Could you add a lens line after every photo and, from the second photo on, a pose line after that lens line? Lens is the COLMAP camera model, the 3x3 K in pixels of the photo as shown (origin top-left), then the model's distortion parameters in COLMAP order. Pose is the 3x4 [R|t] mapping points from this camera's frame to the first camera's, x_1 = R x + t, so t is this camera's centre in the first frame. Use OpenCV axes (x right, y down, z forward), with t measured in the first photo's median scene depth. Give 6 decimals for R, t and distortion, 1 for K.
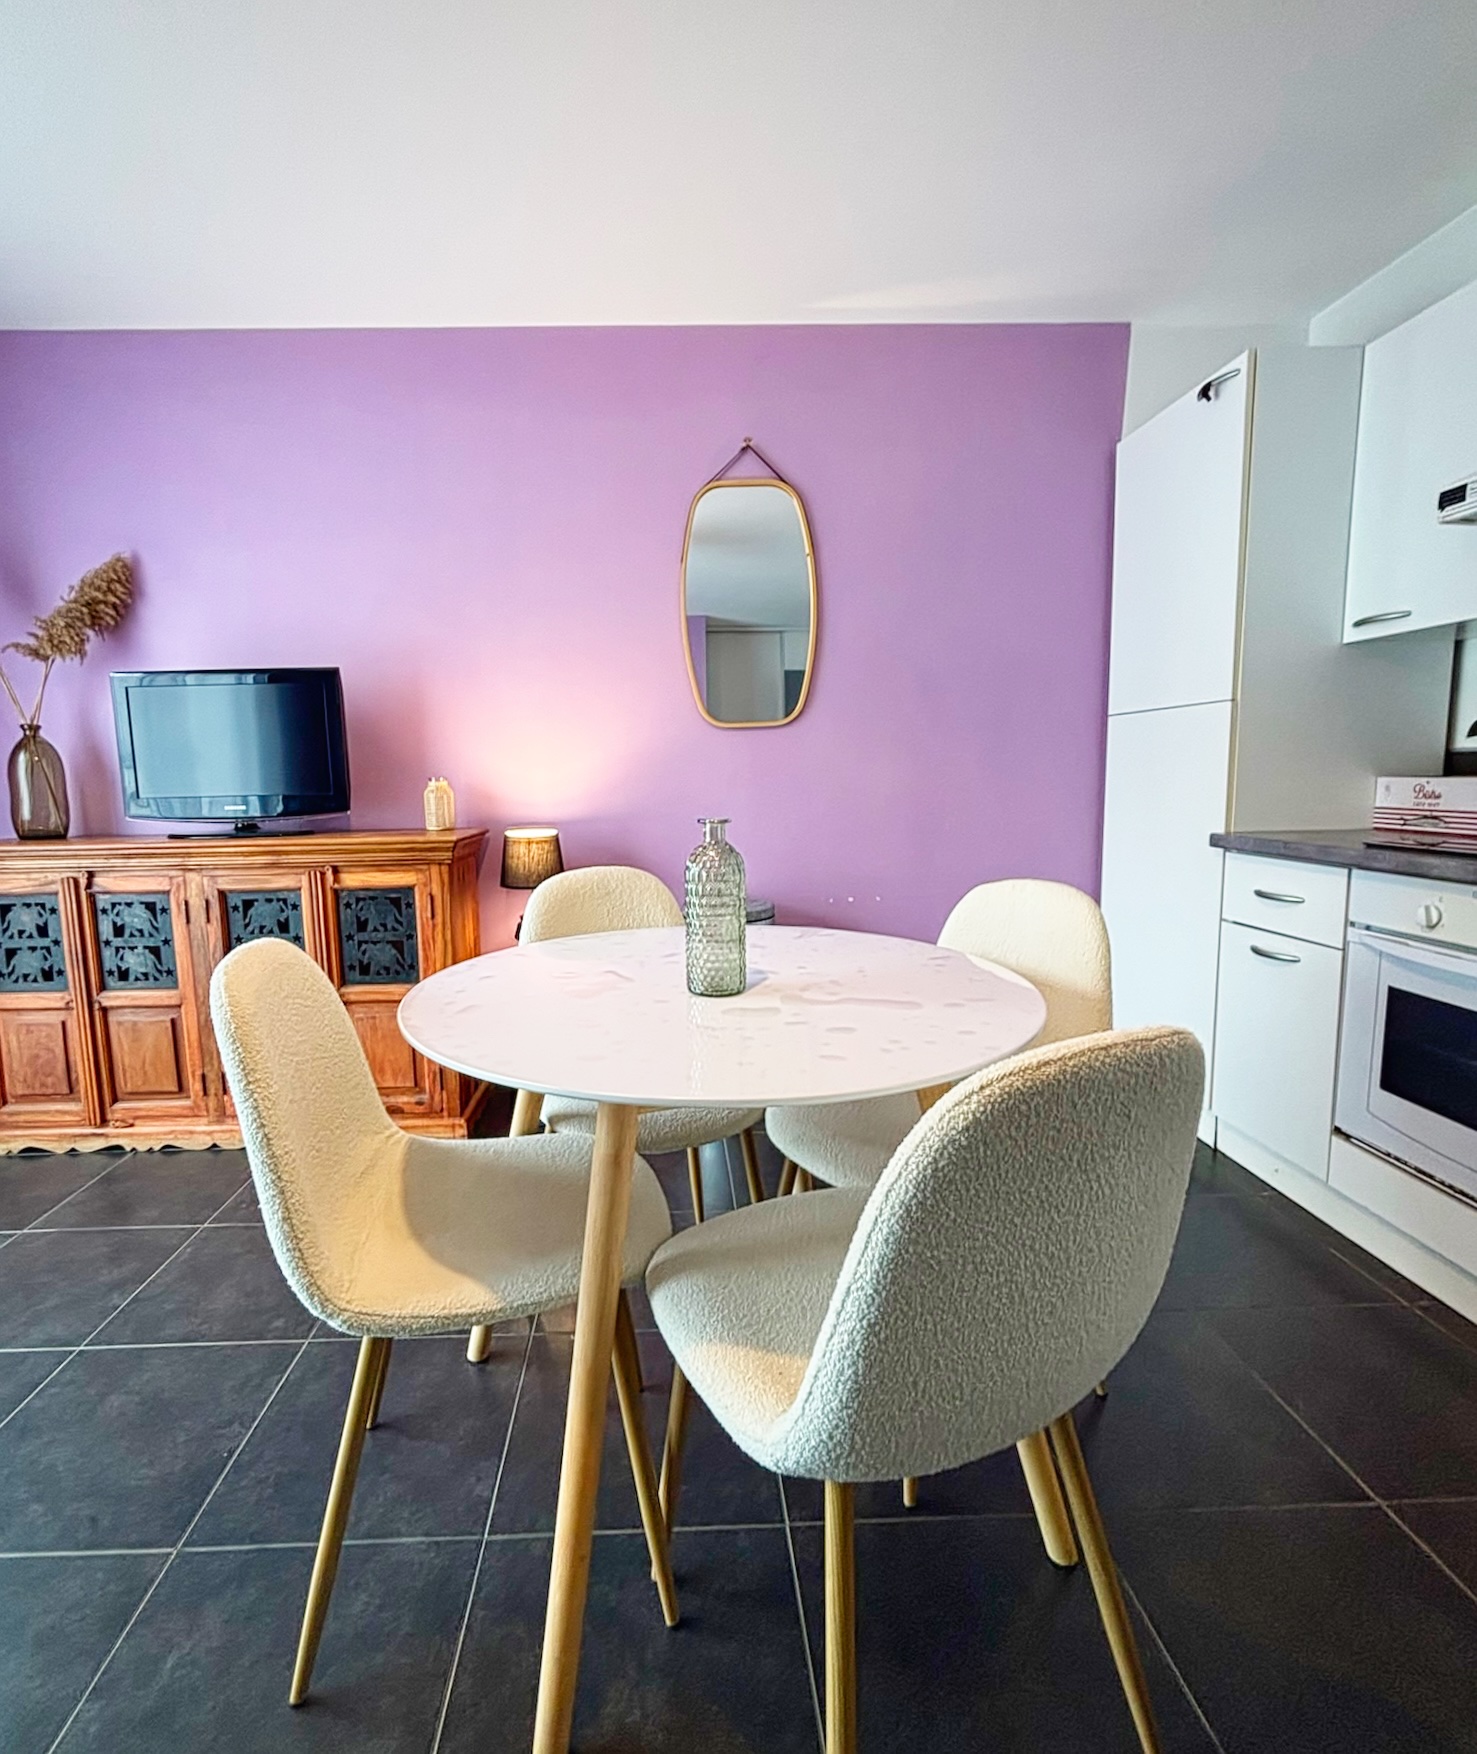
lens RADIAL K [[816.6, 0, 685.6], [0, 816.6, 873.3], [0, 0, 1]] dist [-0.001211, 0.000187]
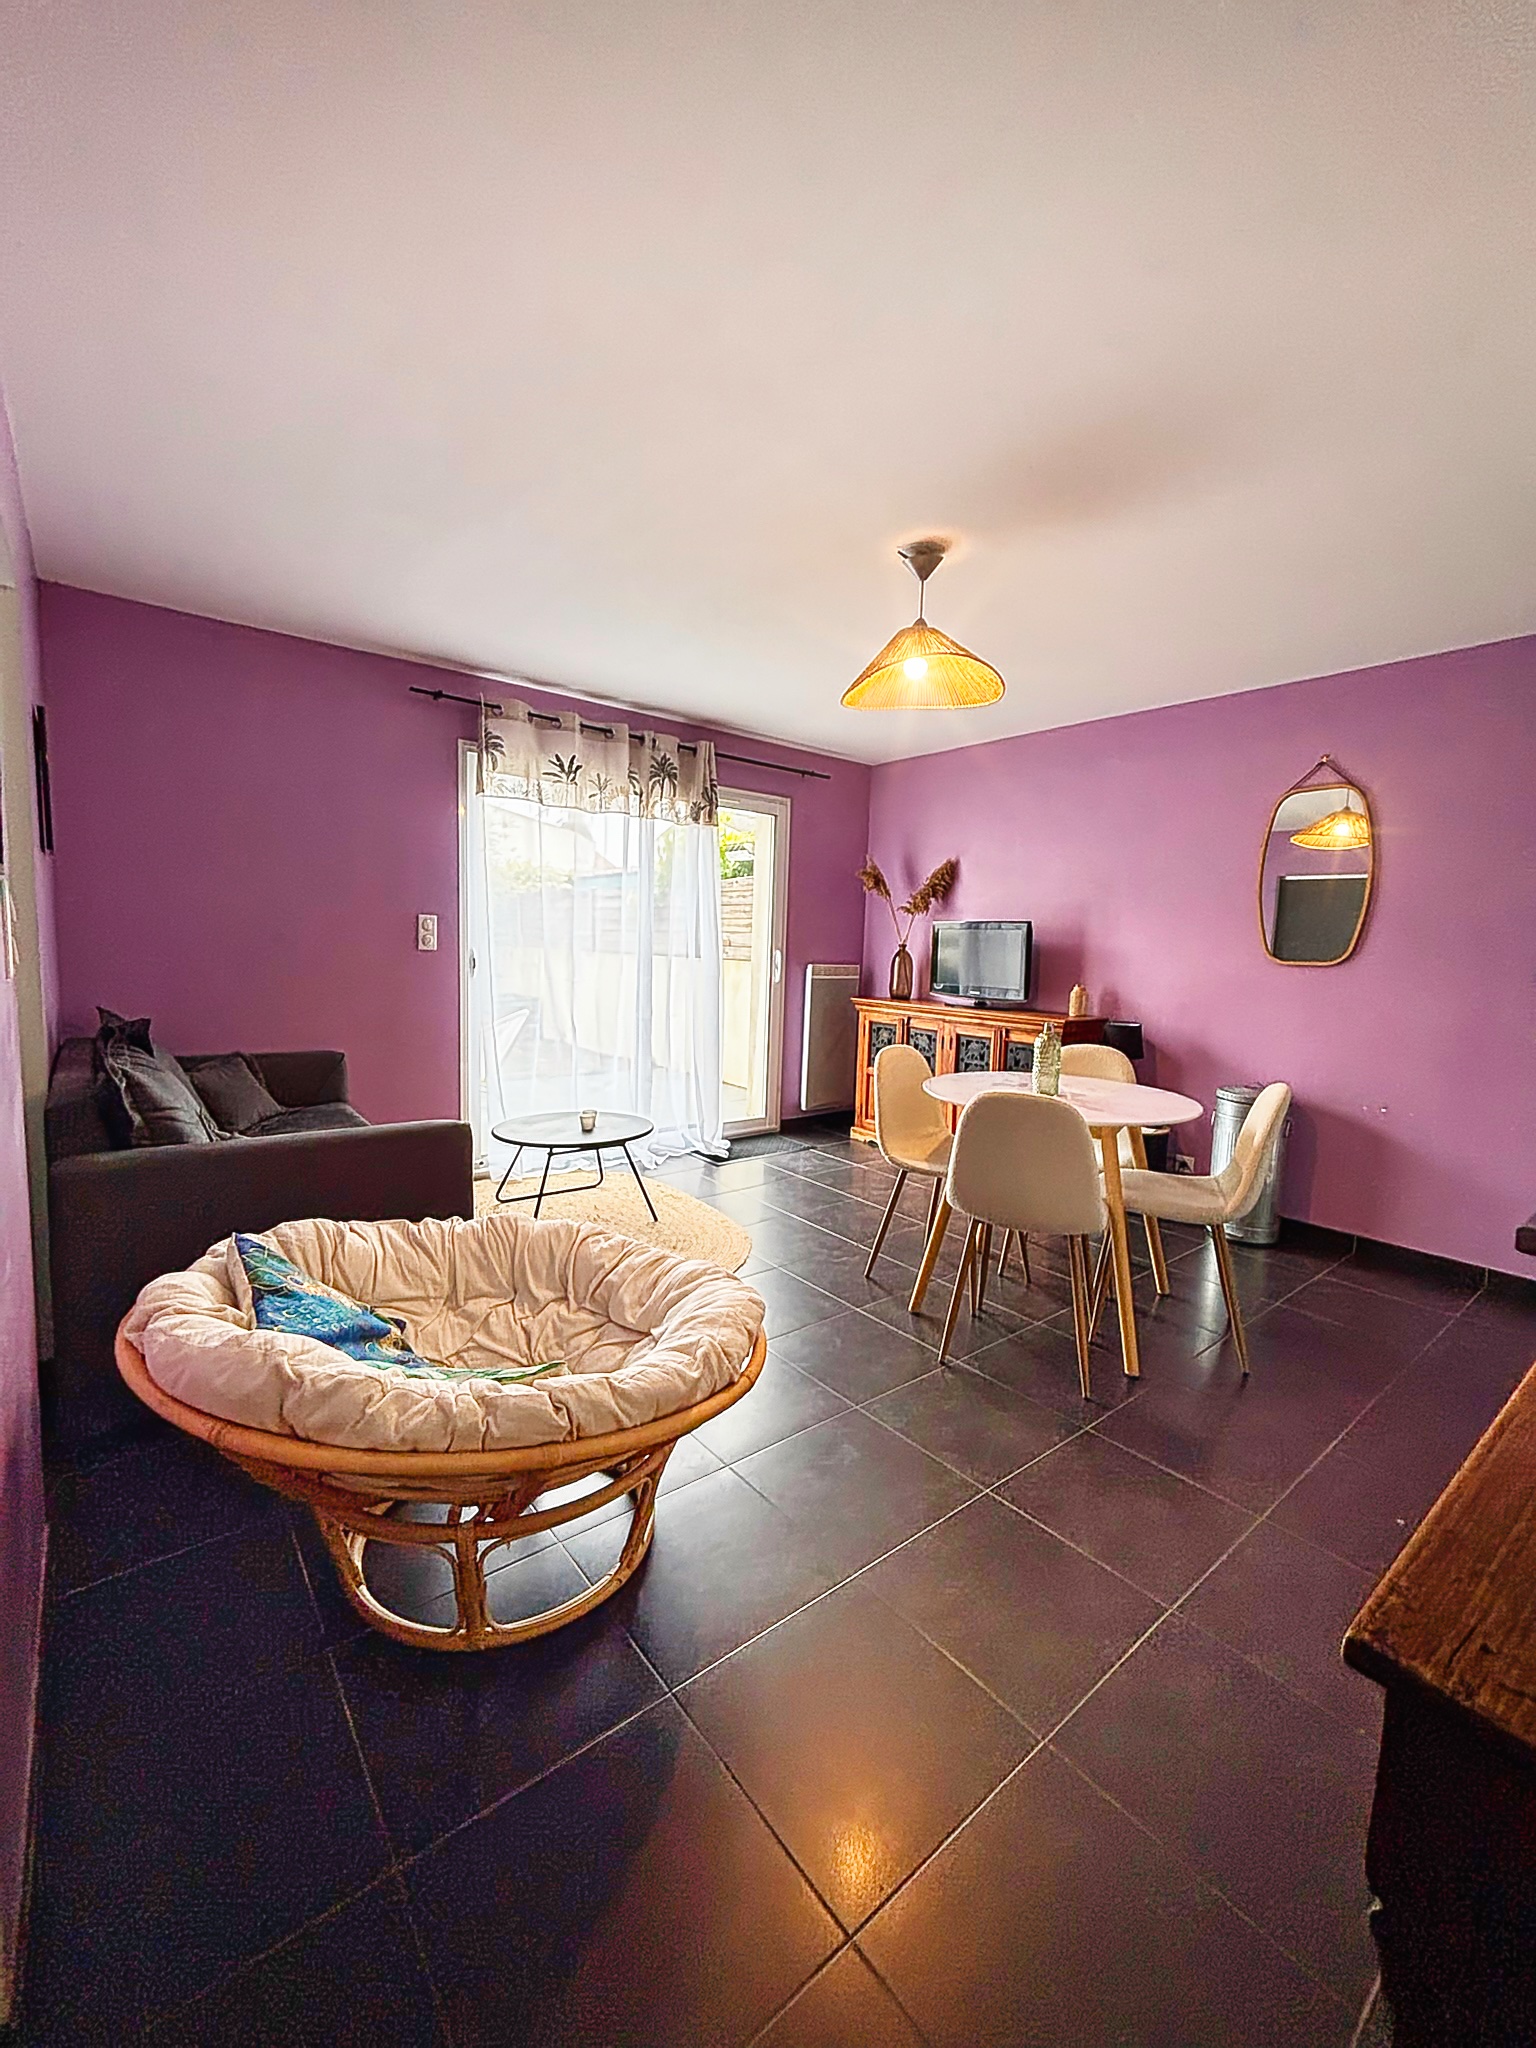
lens RADIAL K [[823.0, 0, 768.0], [0, 823.0, 1024.0], [0, 0, 1]] dist [-0.014892, 0.000125]
pose [[0.609622, 0.117293, -0.783966, 0.653898], [-0.139321, 0.989451, 0.039699, -0.016315], [0.780353, 0.085022, 0.619533, -0.549268]]
